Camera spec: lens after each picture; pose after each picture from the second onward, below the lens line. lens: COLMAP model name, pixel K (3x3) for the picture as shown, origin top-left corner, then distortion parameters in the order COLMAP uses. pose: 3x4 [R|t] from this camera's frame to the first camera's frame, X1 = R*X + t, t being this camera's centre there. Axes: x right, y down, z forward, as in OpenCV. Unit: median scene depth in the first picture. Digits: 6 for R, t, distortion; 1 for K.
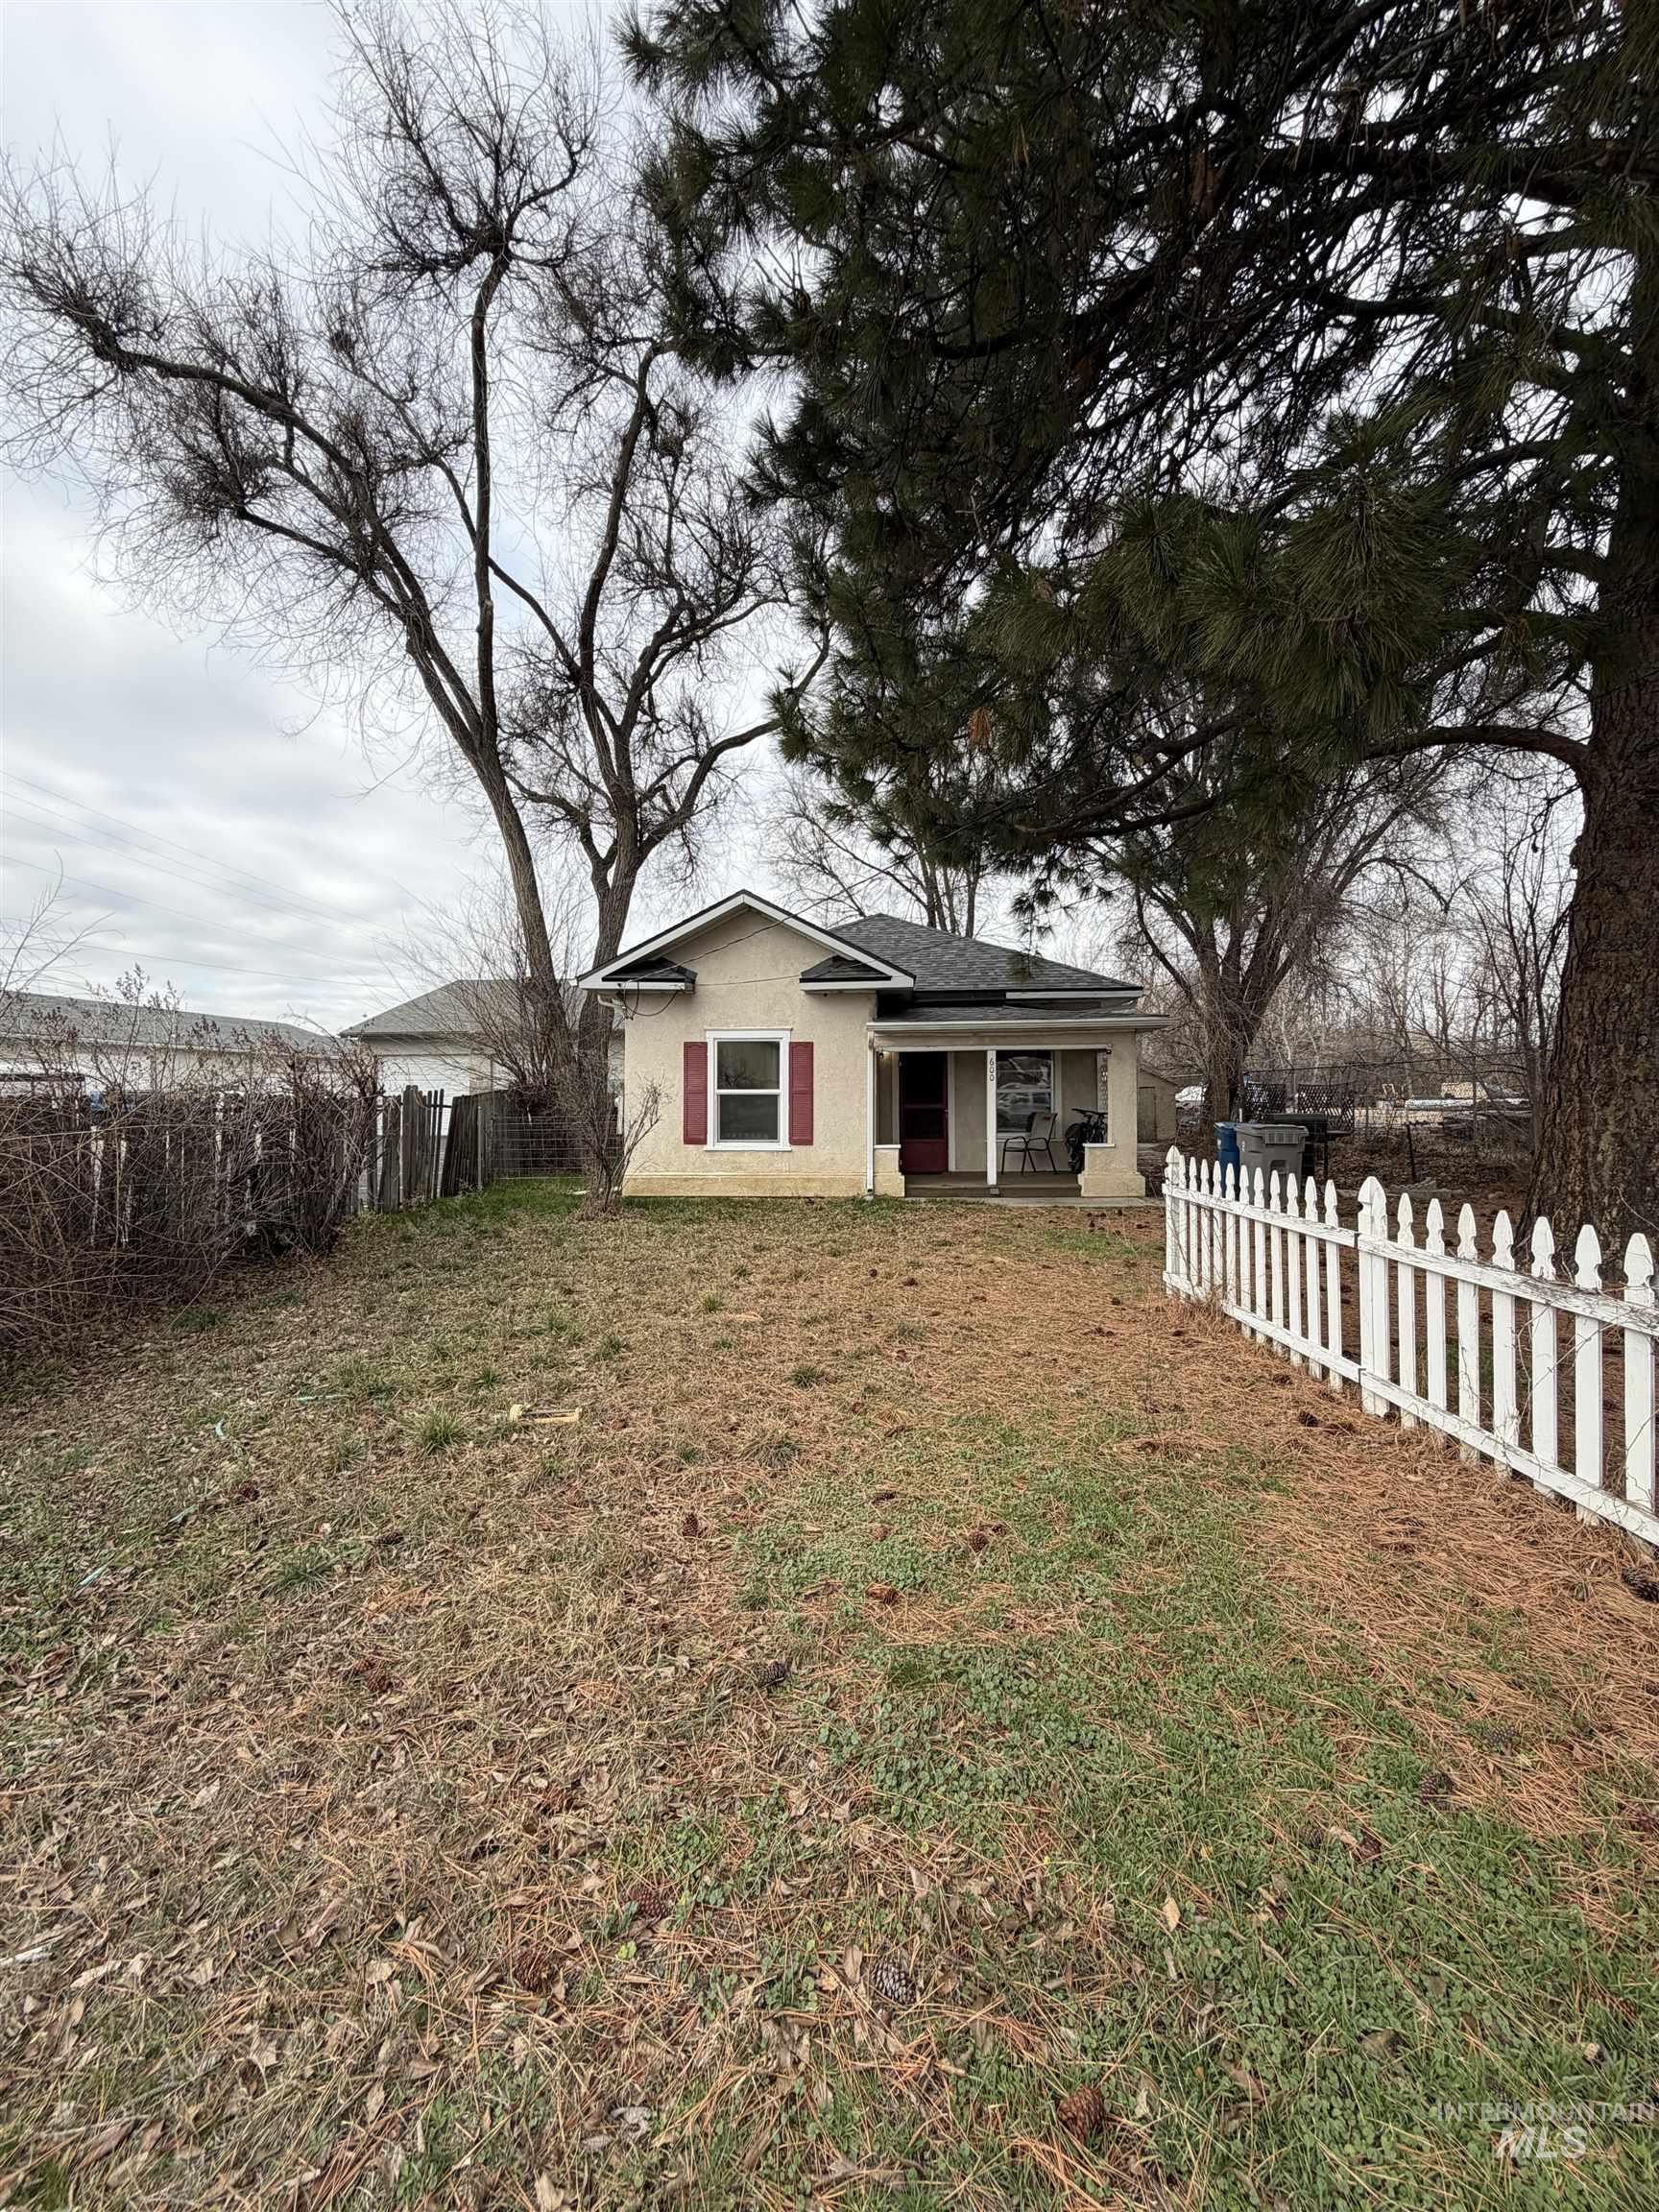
lens RADIAL K [[883.0, 0, 831.3], [0, 883.0, 1091.0], [0, 0, 1]] dist [0.002265, -0.000299]
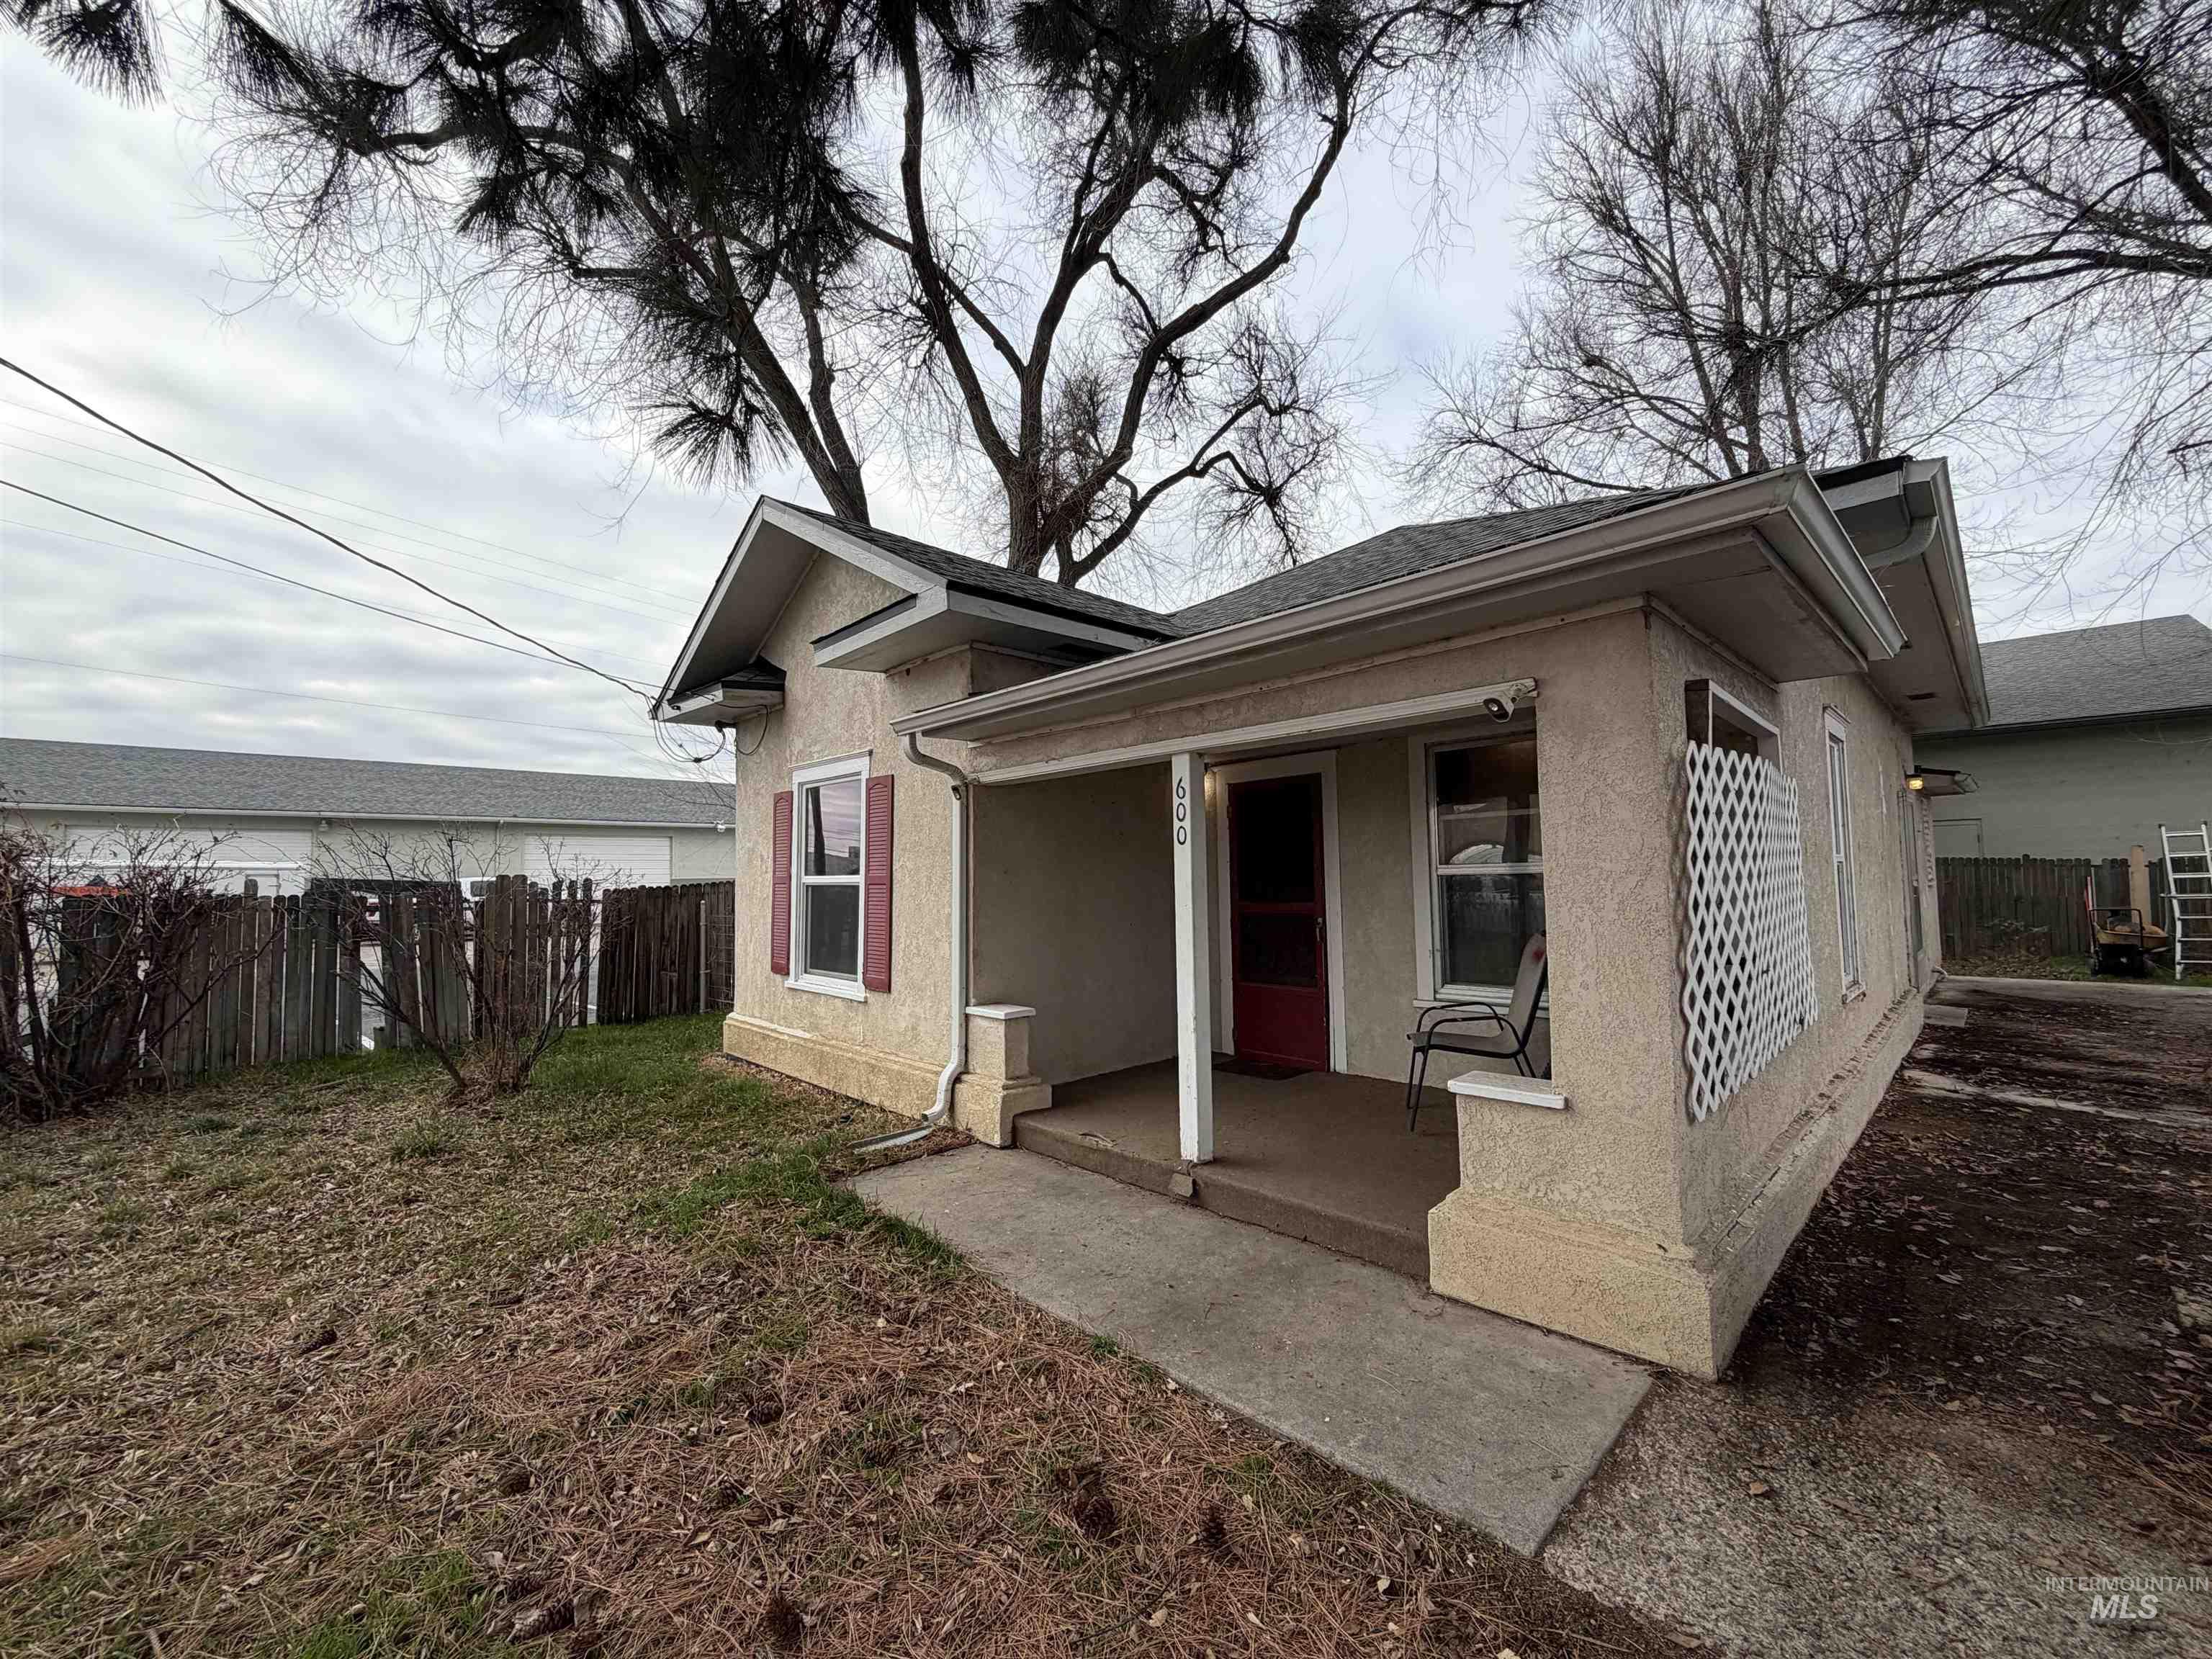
lens RADIAL K [[883.0, 0, 1096.4], [0, 883.0, 830.1], [0, 0, 1]] dist [0.002265, -0.000299]
pose [[0.756853, -0.041613, -0.652259, 0.370657], [0.017156, 0.998892, -0.043820, -0.002853], [0.653360, 0.021975, 0.756729, 0.716845]]
